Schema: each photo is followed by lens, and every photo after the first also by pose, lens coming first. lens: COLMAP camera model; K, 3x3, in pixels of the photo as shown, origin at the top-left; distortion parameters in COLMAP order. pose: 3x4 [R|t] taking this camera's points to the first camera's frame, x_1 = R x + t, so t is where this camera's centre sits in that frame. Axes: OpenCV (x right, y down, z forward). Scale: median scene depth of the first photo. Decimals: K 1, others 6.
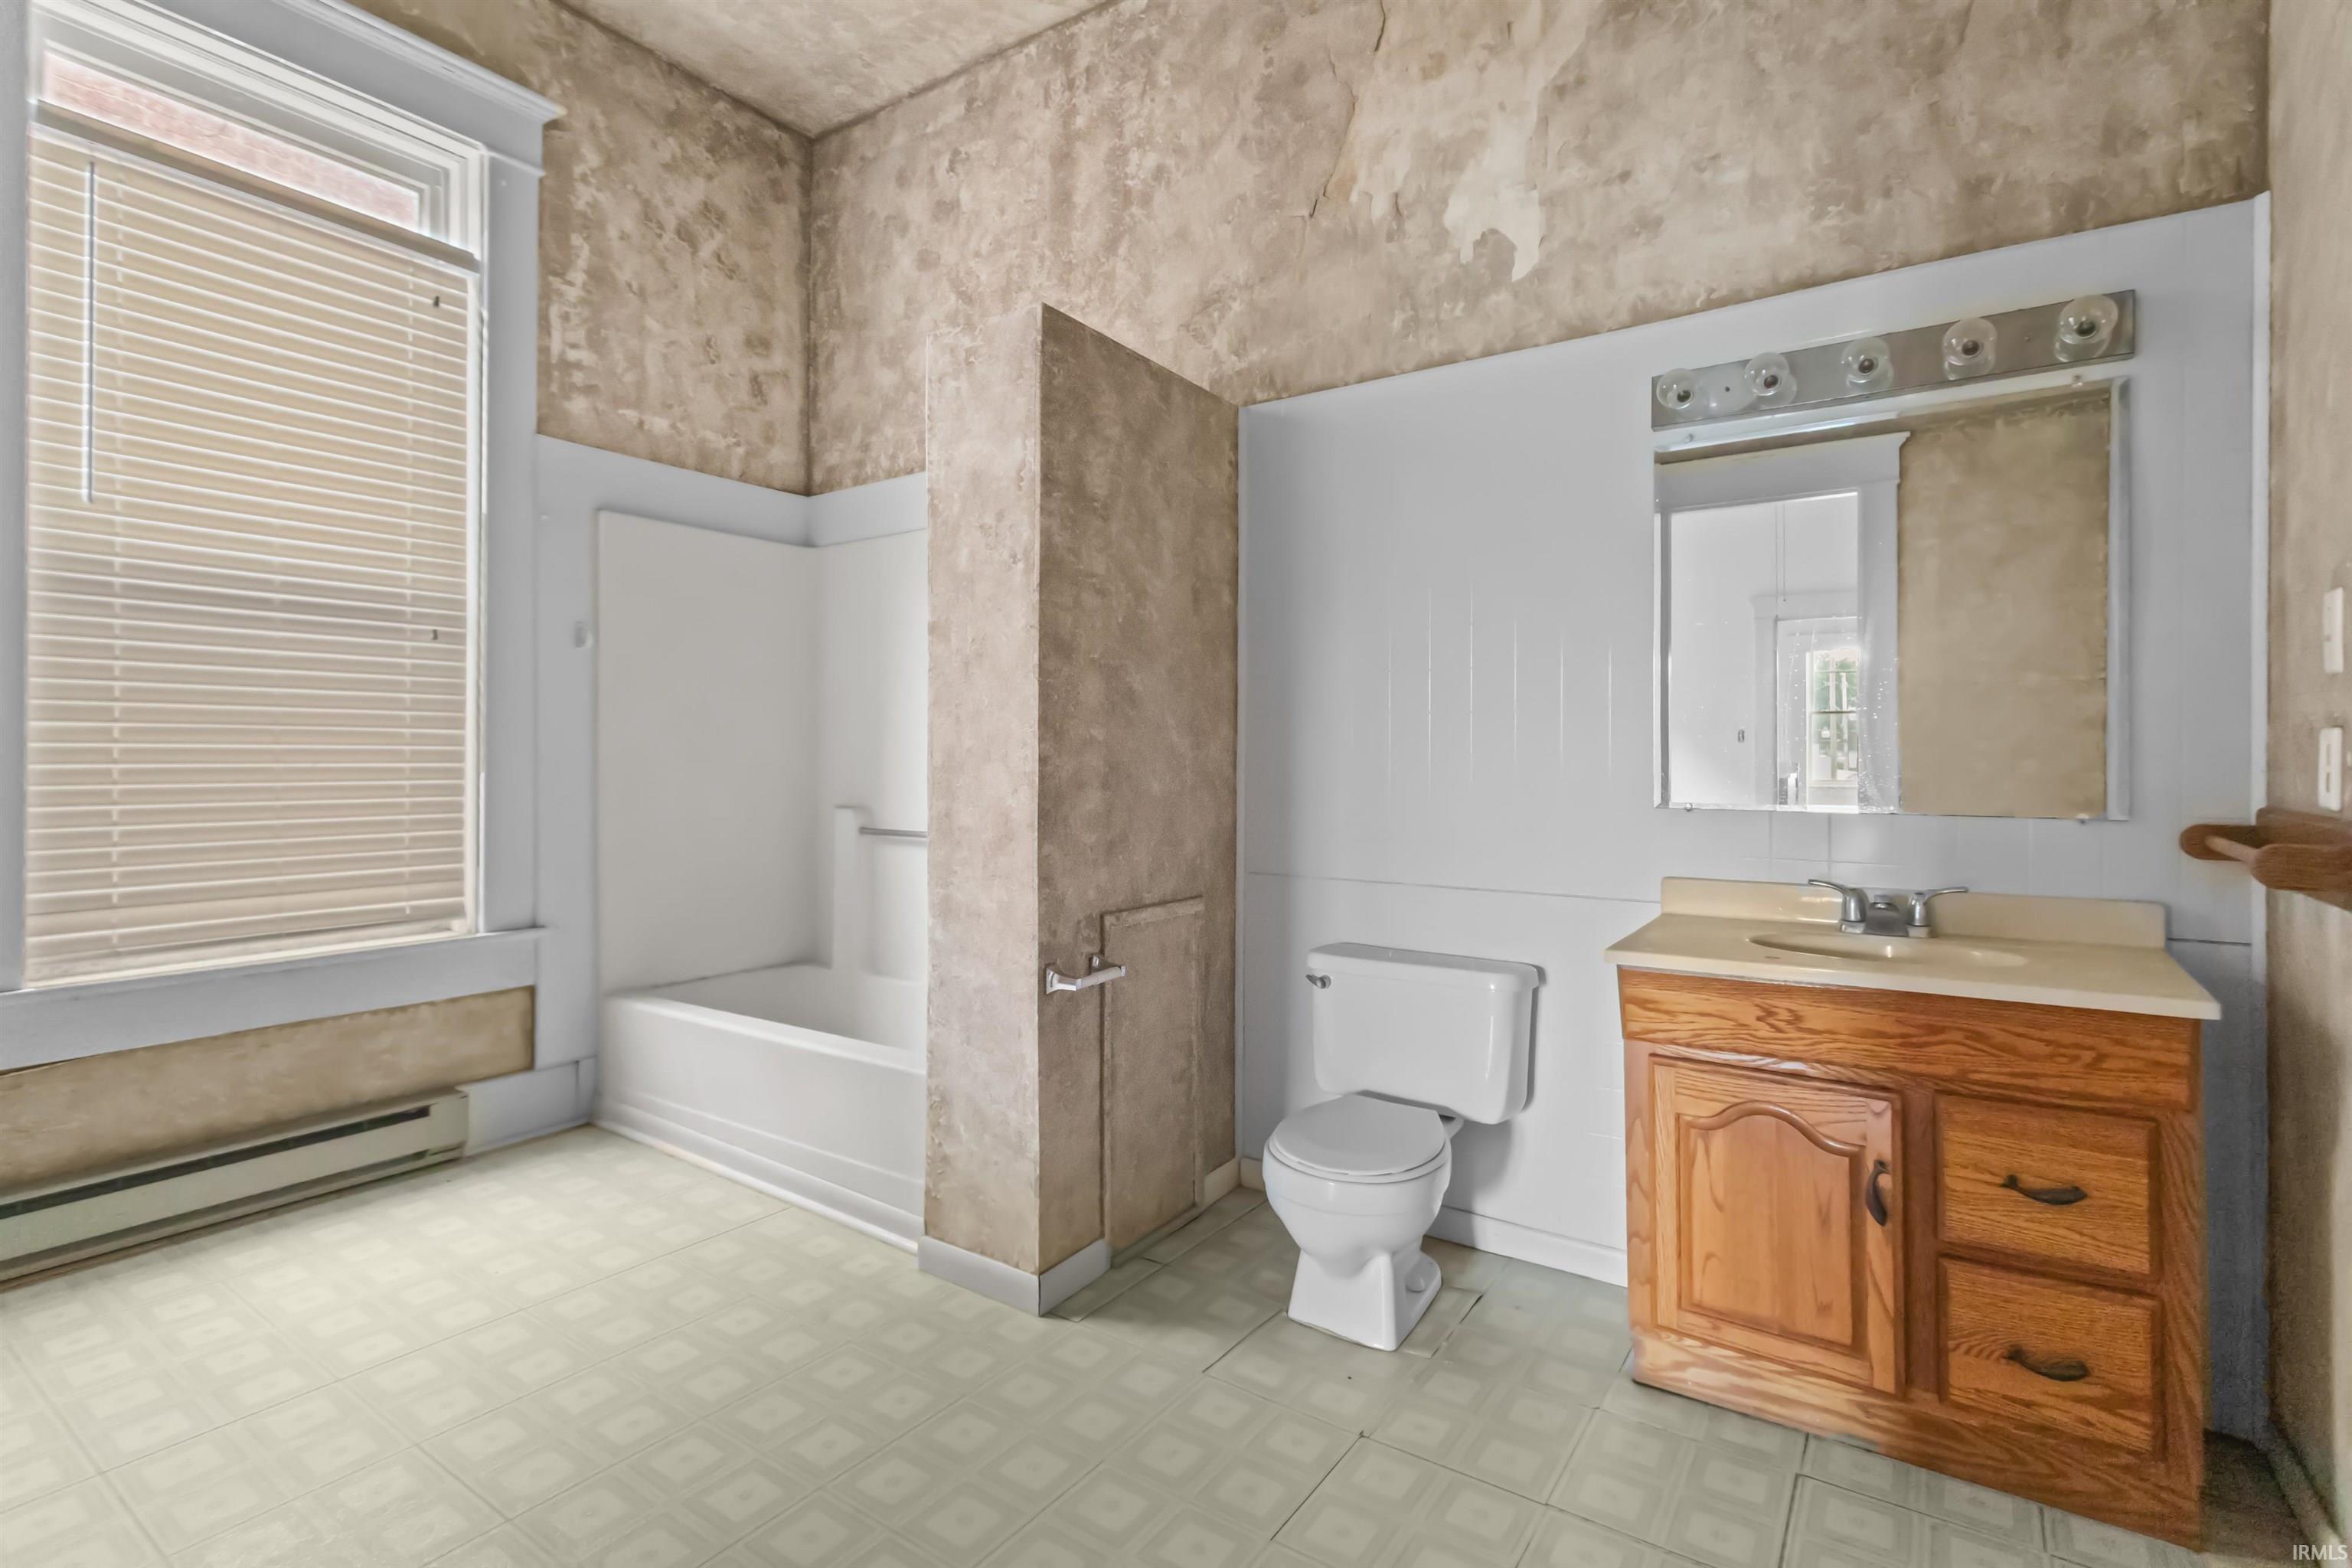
lens RADIAL K [[1100.0, 0, 1171.6], [0, 1100.0, 760.5], [0, 0, 1]] dist [0.002117, 0.001229]
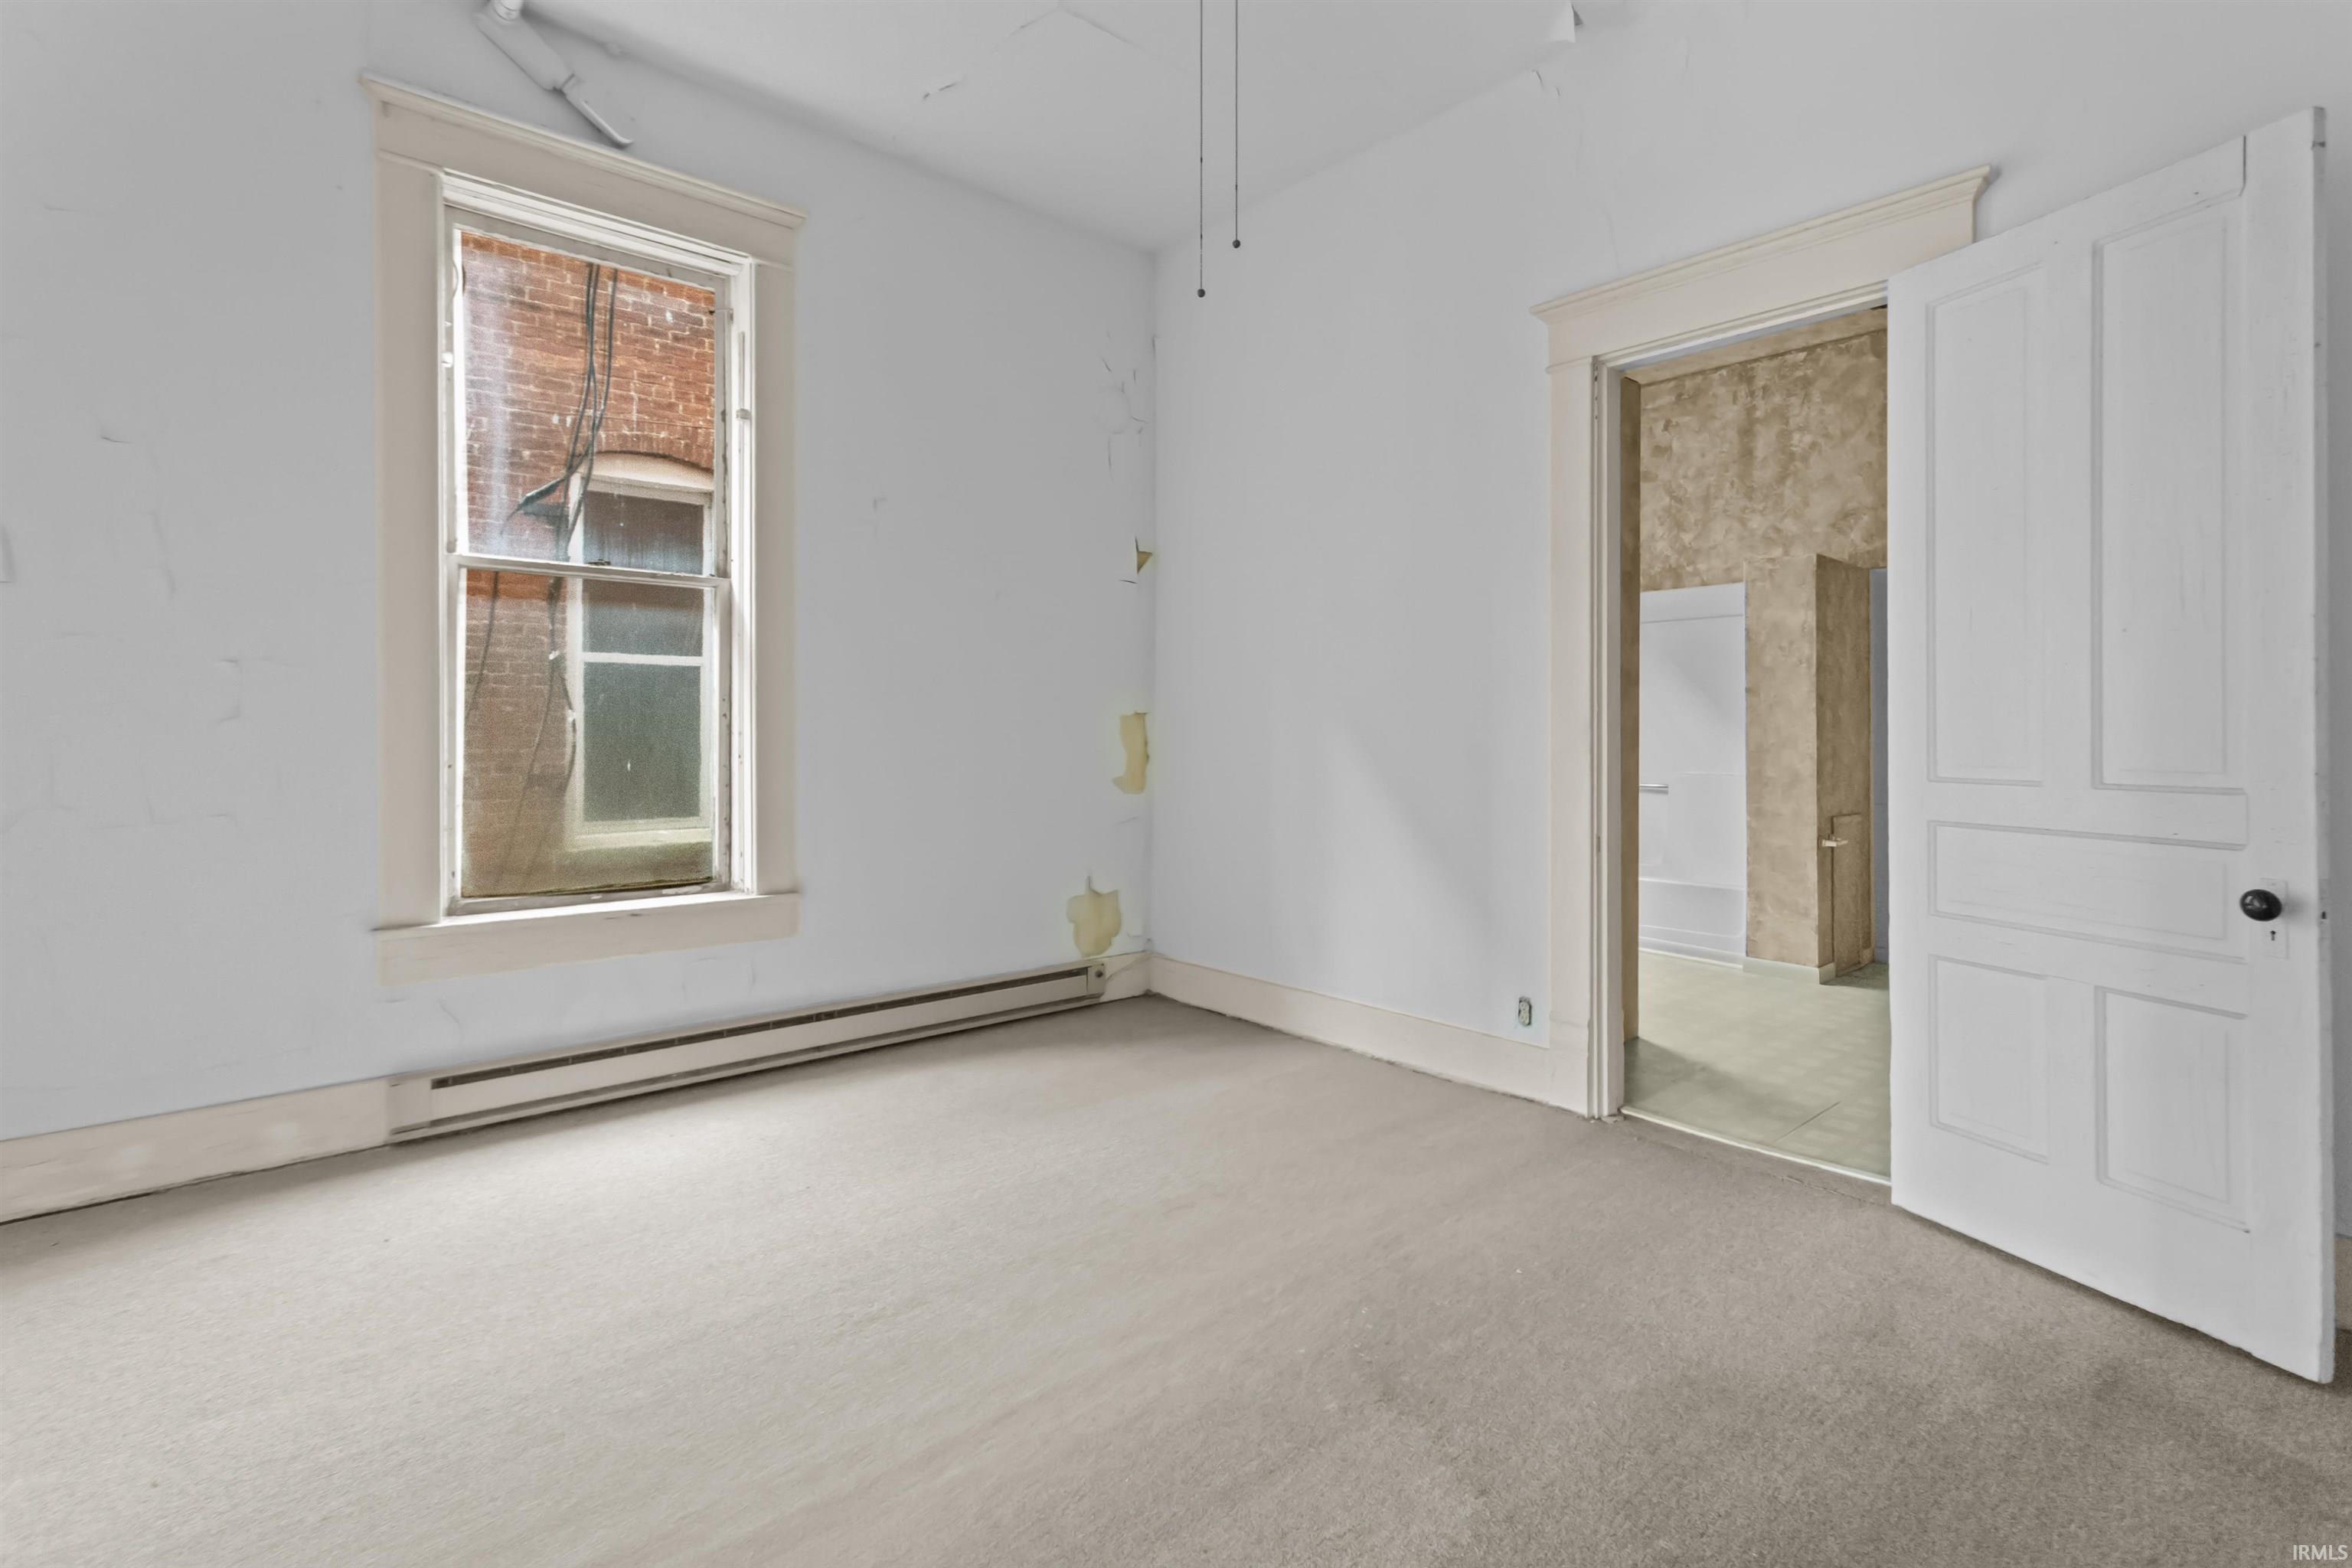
lens RADIAL K [[1100.0, 0, 1183.1], [0, 1100.0, 720.9], [0, 0, 1]] dist [0.002117, 0.001229]
pose [[0.968886, 0.000396, -0.247505, -0.607442], [-0.003808, 0.999904, -0.013305, -0.016046], [0.247476, 0.013833, 0.968795, -1.153853]]
